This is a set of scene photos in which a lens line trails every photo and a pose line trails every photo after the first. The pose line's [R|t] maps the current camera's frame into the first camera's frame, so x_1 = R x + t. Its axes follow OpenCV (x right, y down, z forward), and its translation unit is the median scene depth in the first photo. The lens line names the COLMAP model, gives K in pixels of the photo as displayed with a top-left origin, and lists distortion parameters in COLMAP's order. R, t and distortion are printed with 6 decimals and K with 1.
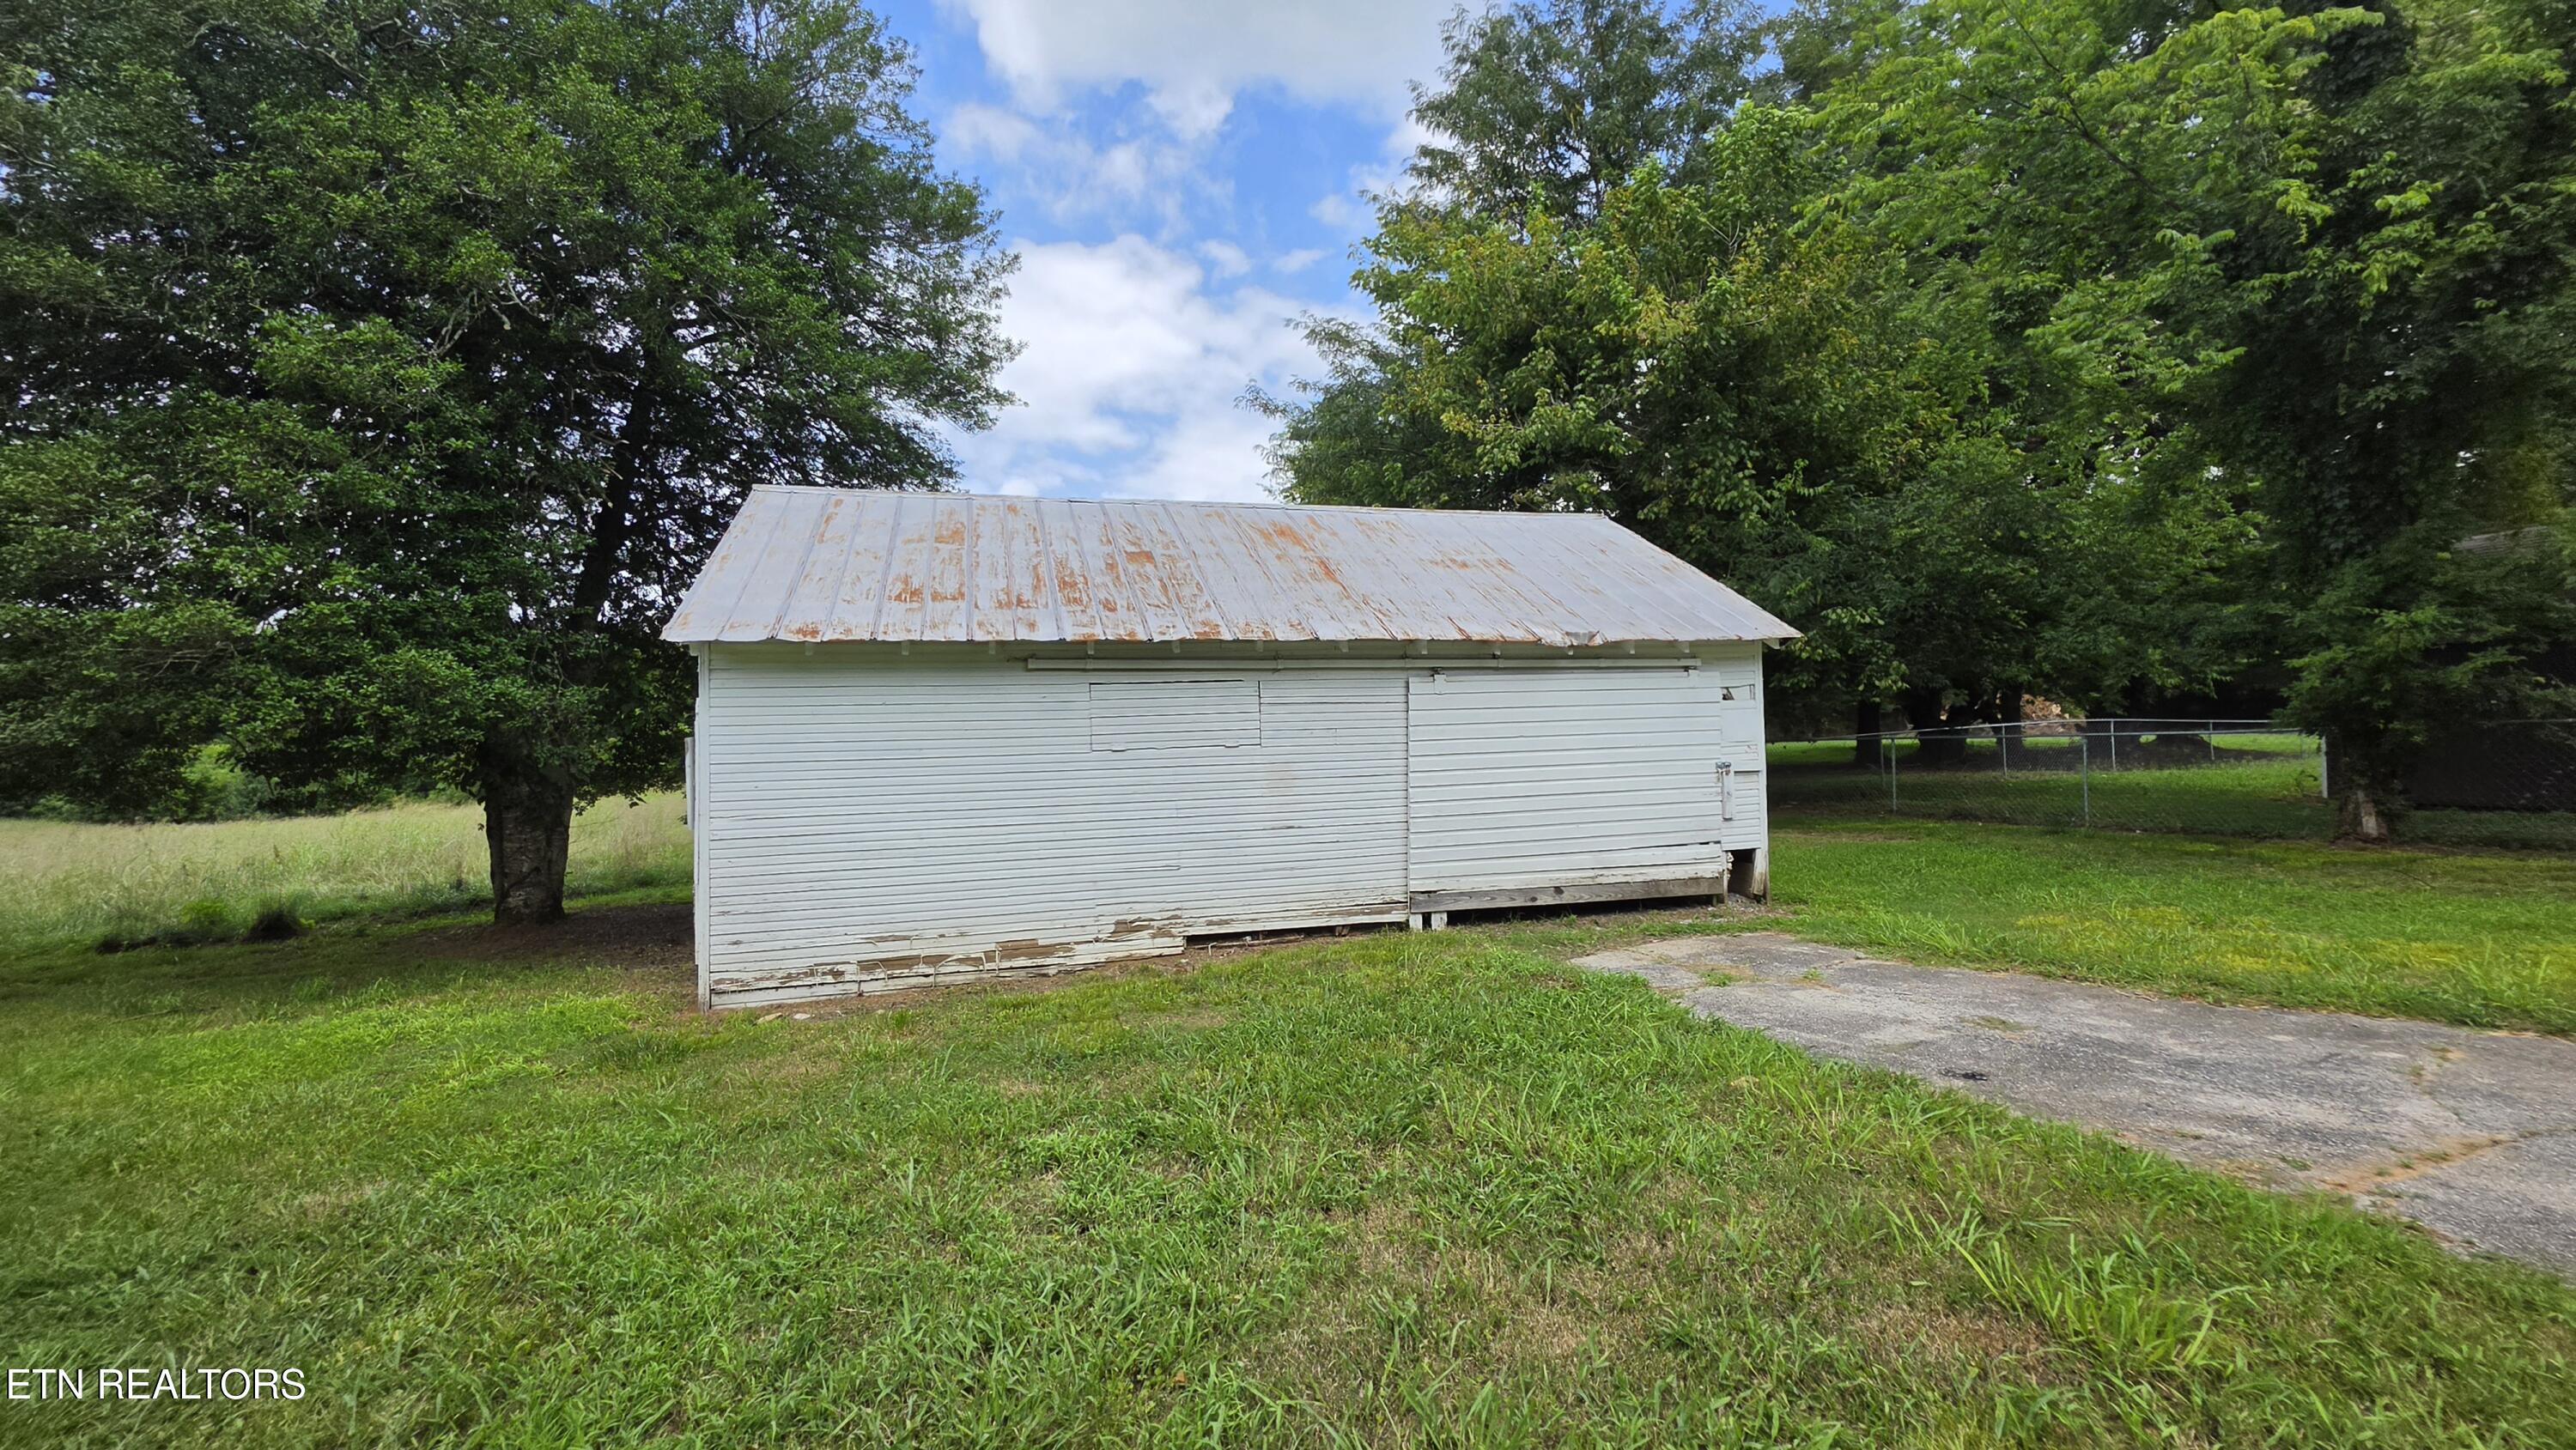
lens RADIAL K [[1012.1, 0, 1275.8], [0, 1012.1, 718.8], [0, 0, 1]] dist [-0.006927, 0.000451]
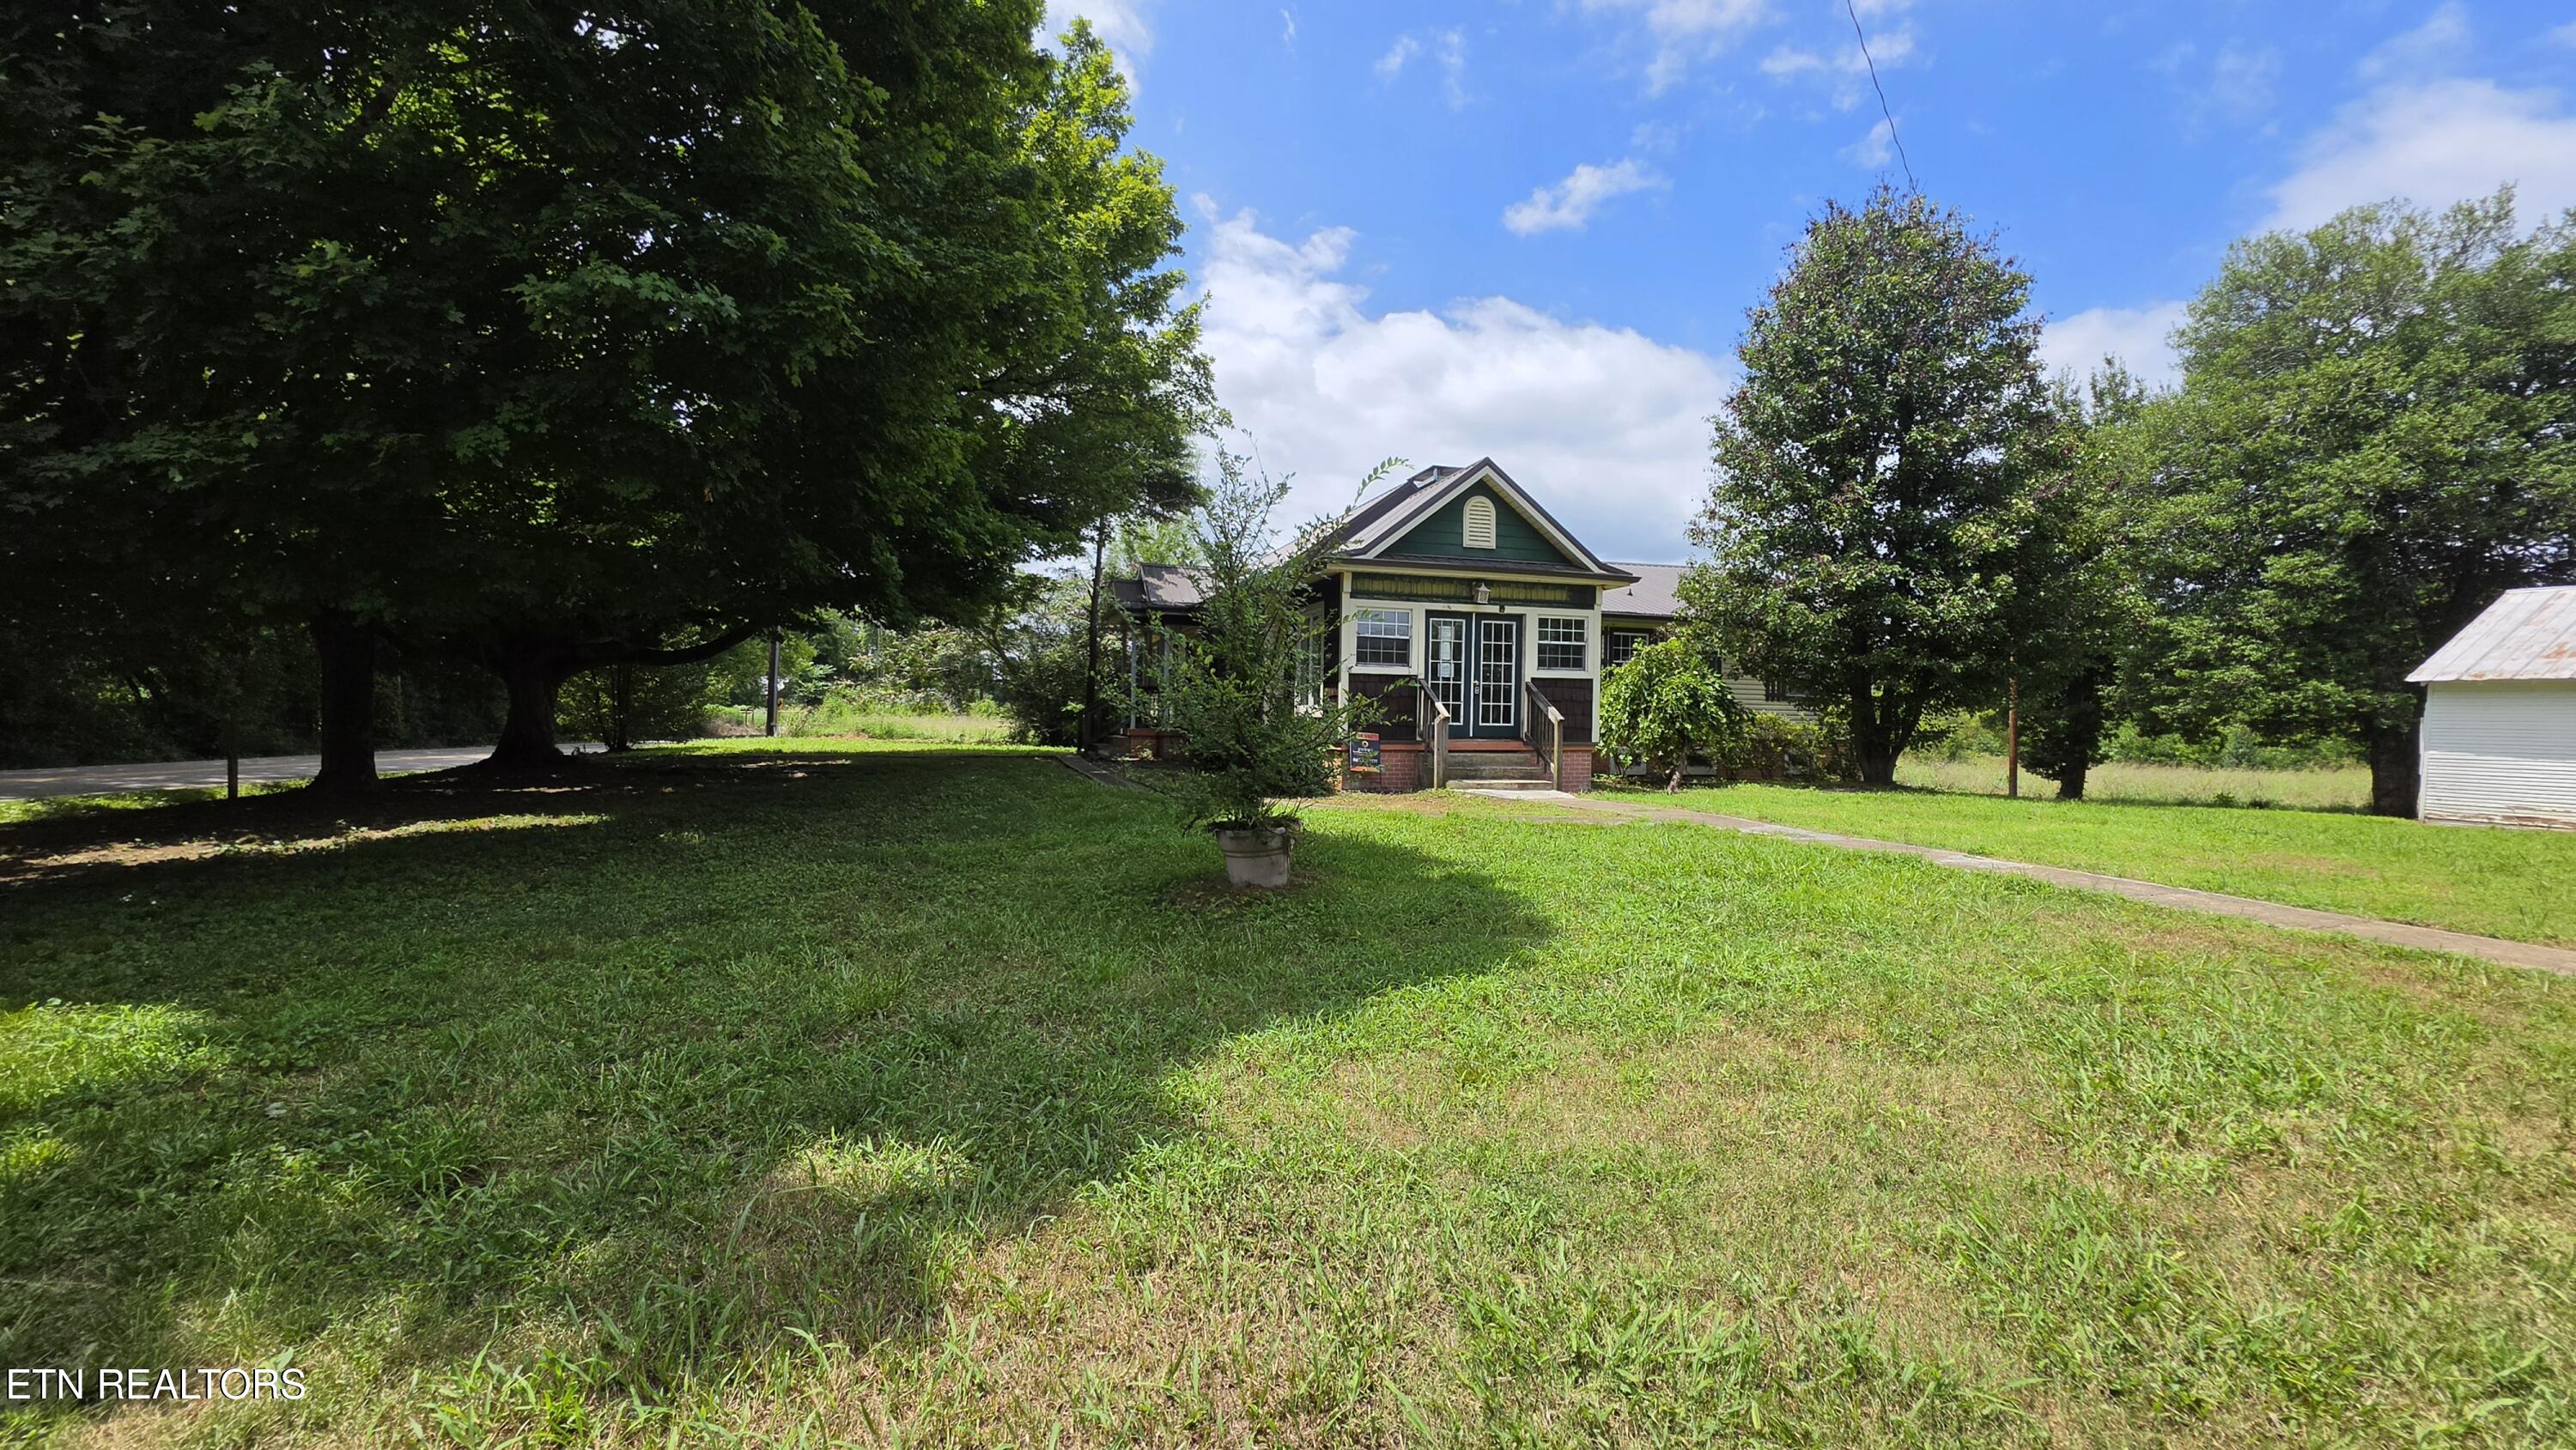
lens RADIAL K [[1037.7, 0, 1239.0], [0, 1037.7, 722.6], [0, 0, 1]] dist [-0.001958, 0.000030]
pose [[0.000403, 0.038647, -0.999253, 1.833576], [-0.018325, 0.999085, 0.038633, -0.014160], [0.999832, 0.018296, 0.001111, -1.798431]]
